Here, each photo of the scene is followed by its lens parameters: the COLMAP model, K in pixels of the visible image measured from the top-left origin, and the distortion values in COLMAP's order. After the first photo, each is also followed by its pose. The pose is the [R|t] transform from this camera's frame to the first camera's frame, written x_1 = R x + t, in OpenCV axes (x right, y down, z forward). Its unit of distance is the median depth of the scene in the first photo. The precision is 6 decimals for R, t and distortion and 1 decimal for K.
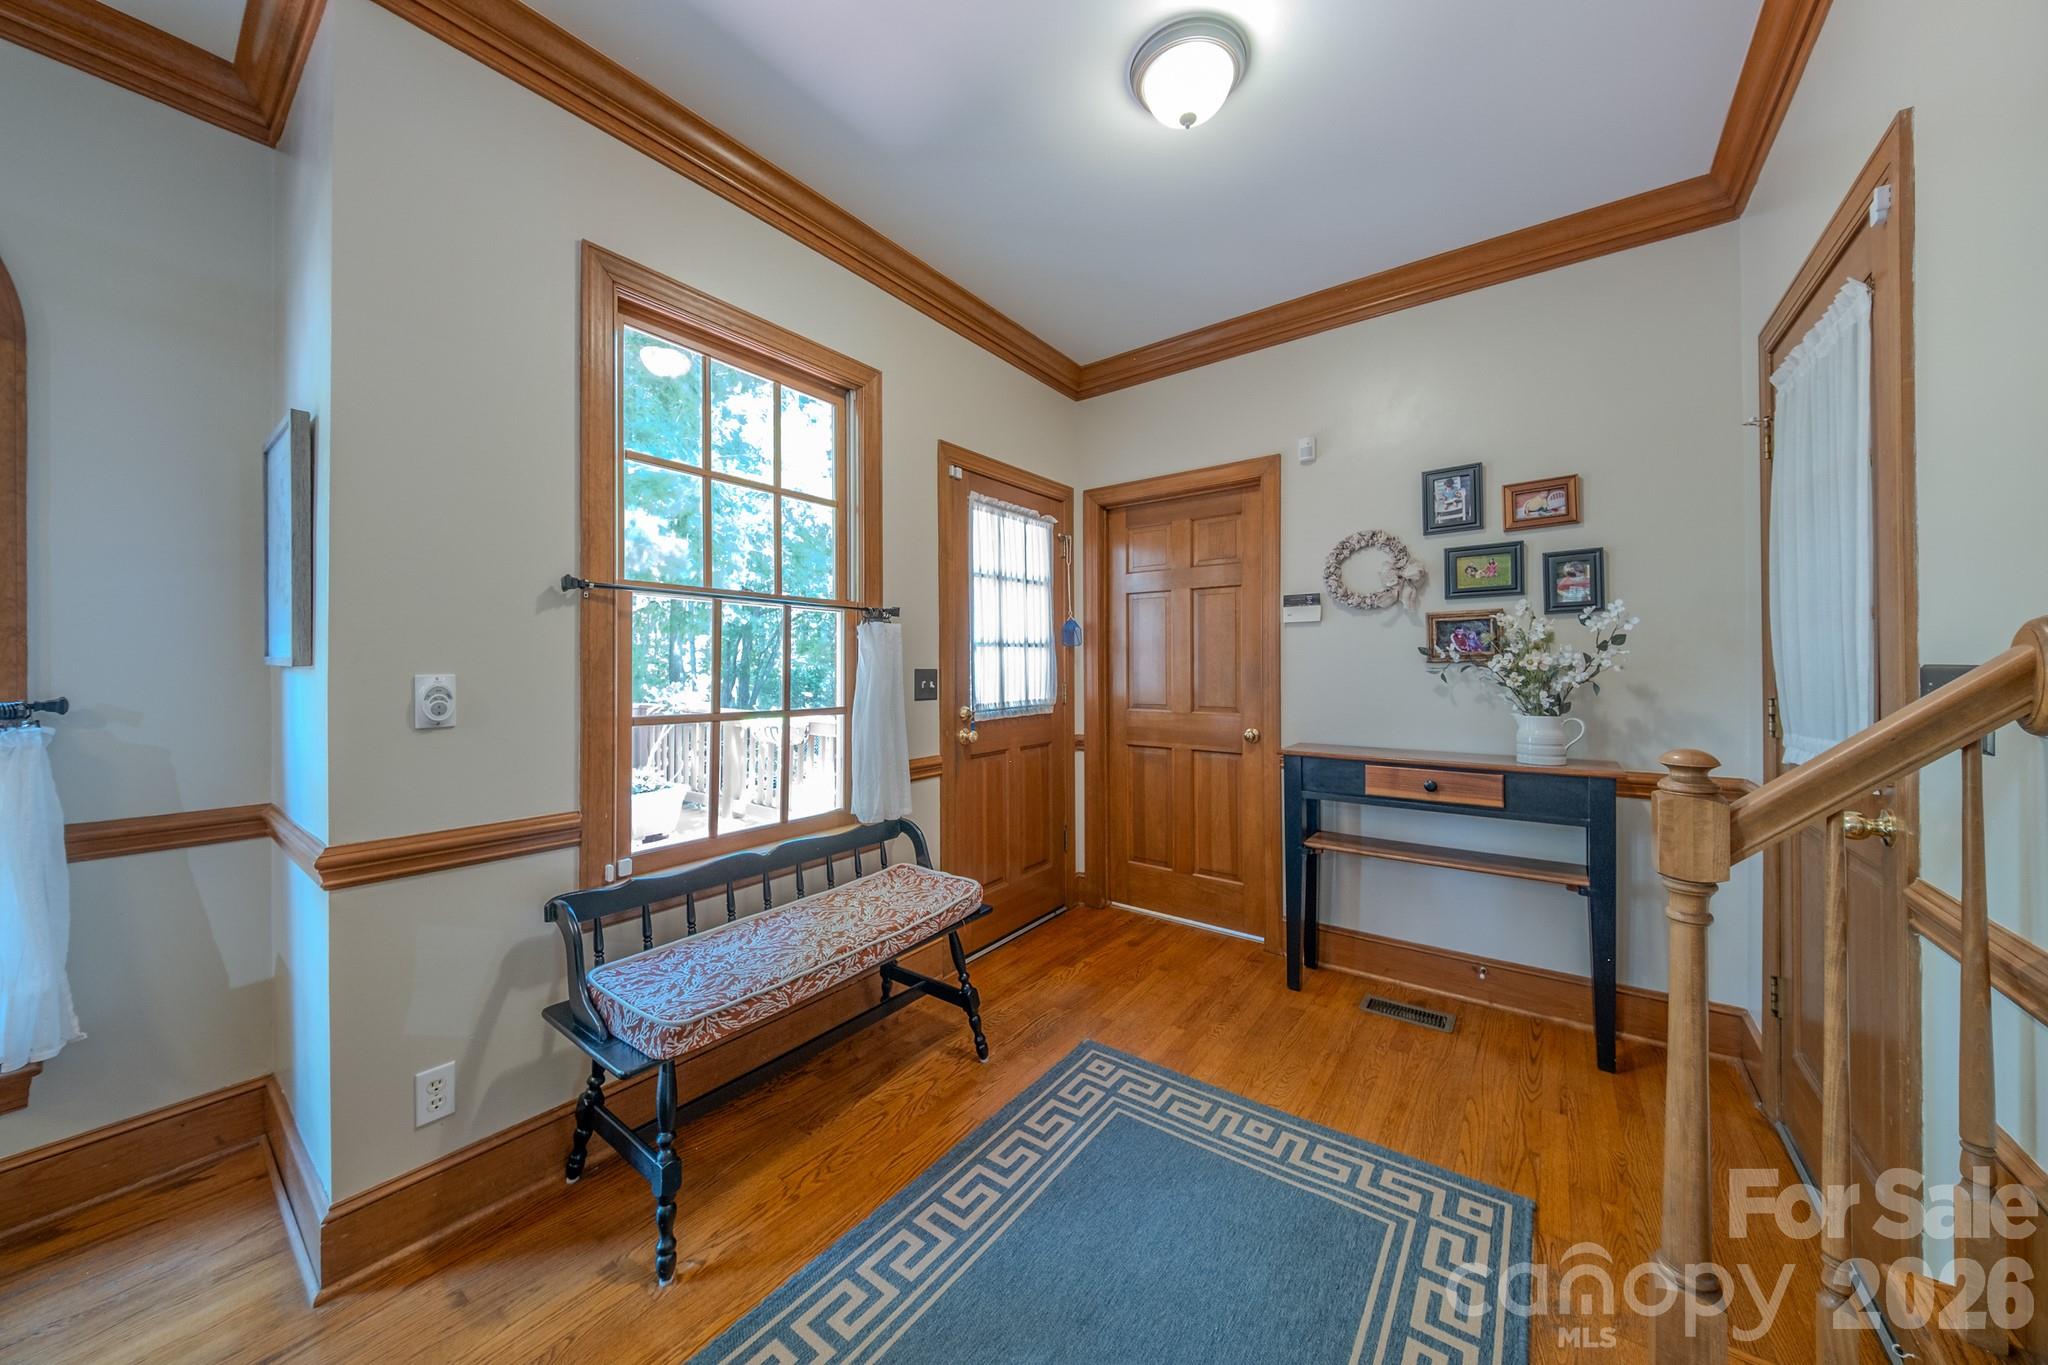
lens RADIAL K [[710.7, 0, 1018.9], [0, 710.7, 667.3], [0, 0, 1]] dist [-0.007417, 0.001484]
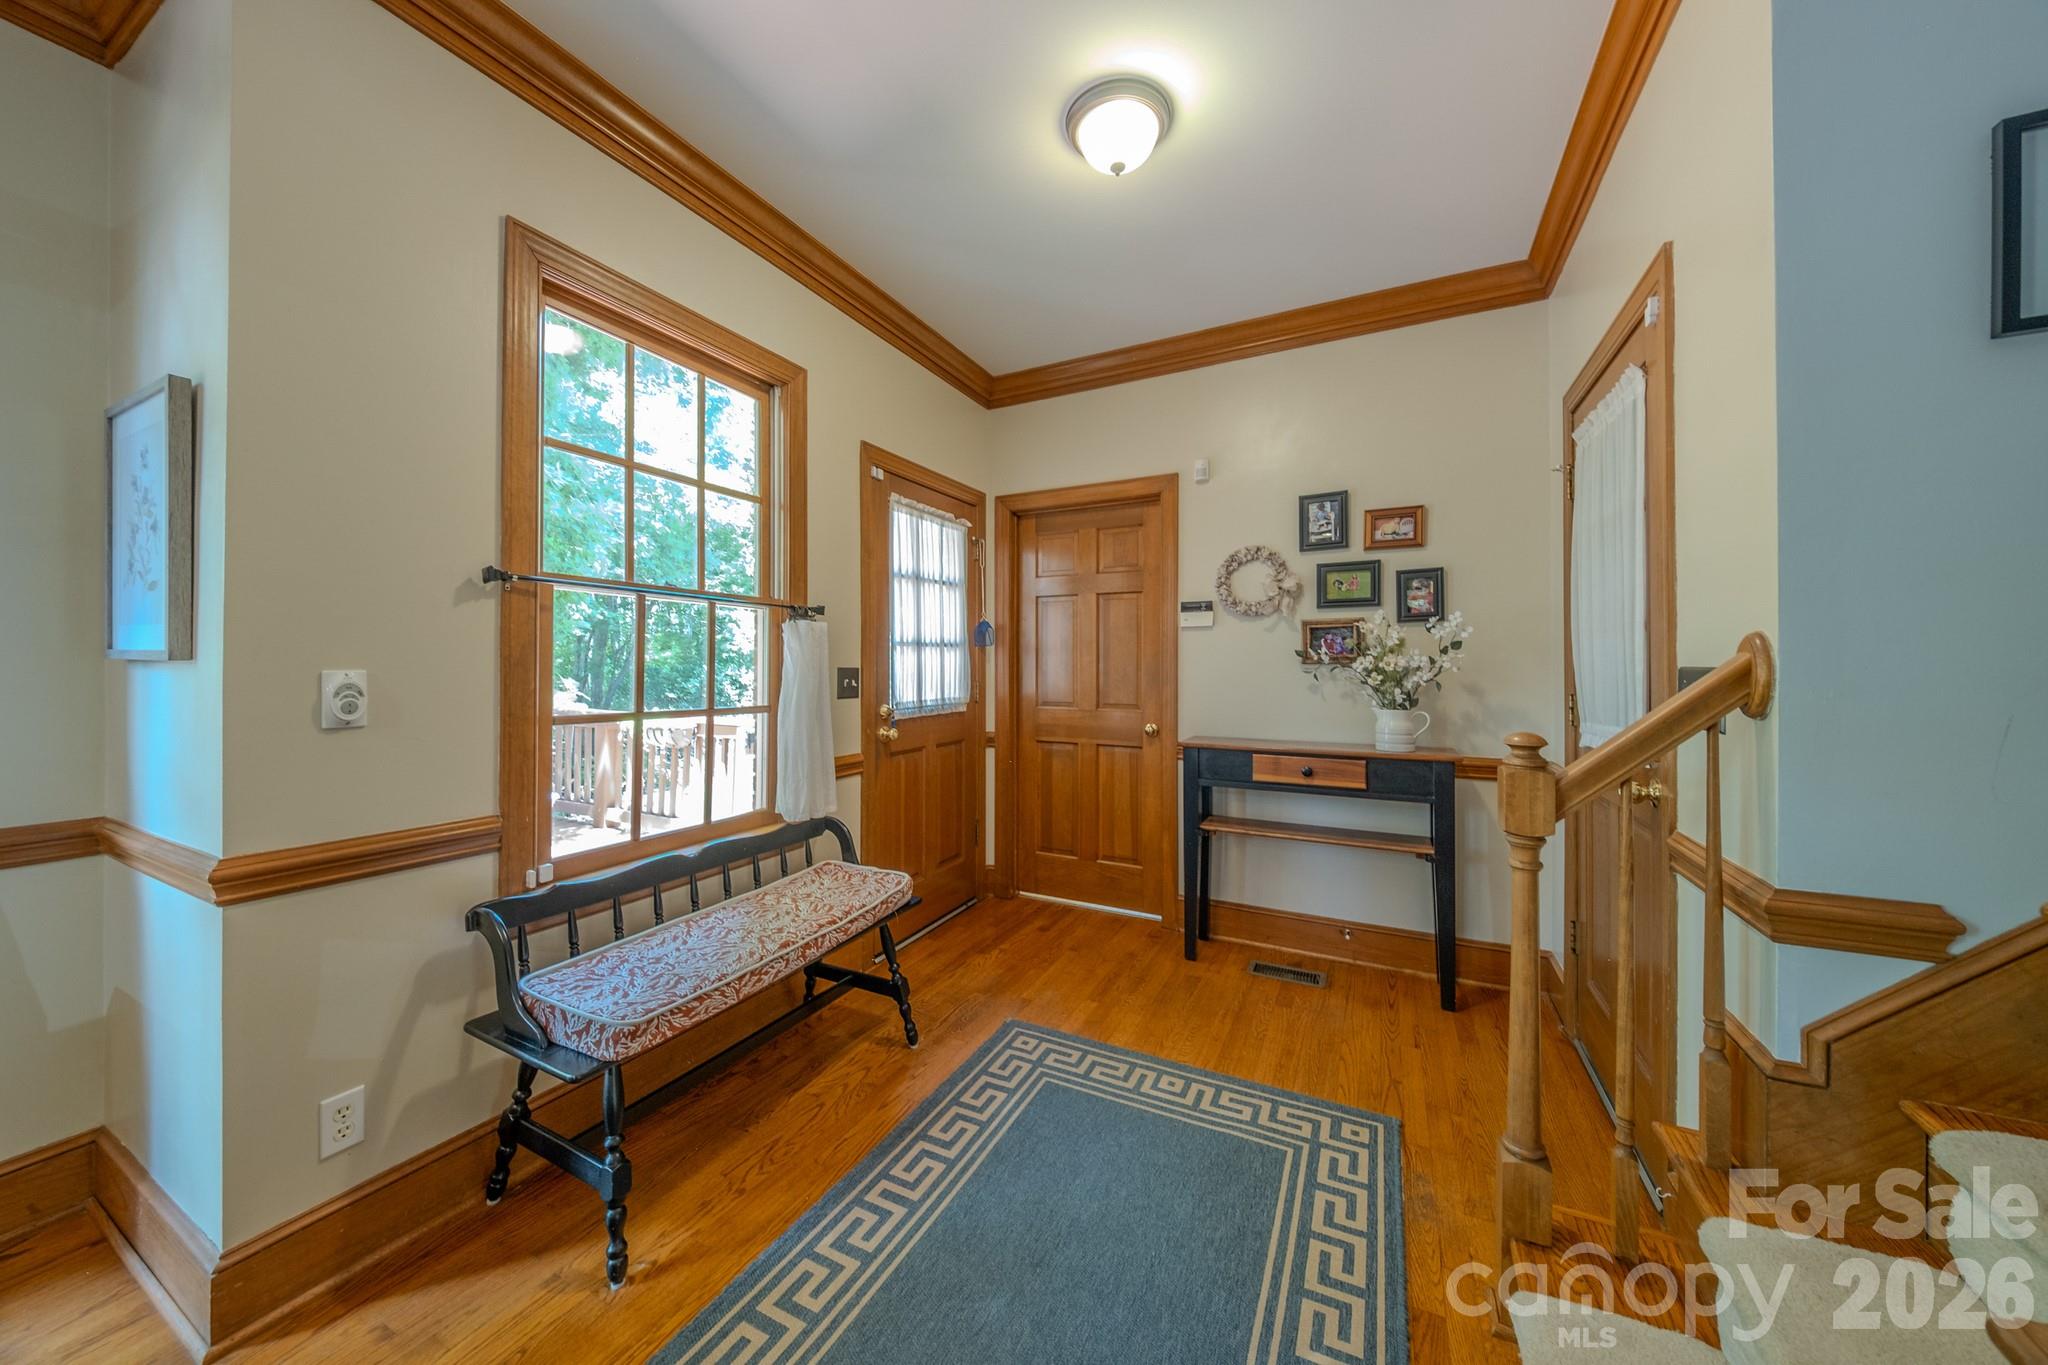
lens RADIAL K [[710.7, 0, 1018.9], [0, 710.7, 667.3], [0, 0, 1]] dist [-0.007417, 0.001484]
pose [[0.985684, 0.004543, 0.168541, -0.090933], [-0.004550, 0.999990, -0.000341, 0.001983], [-0.168541, -0.000430, 0.985695, -0.053552]]
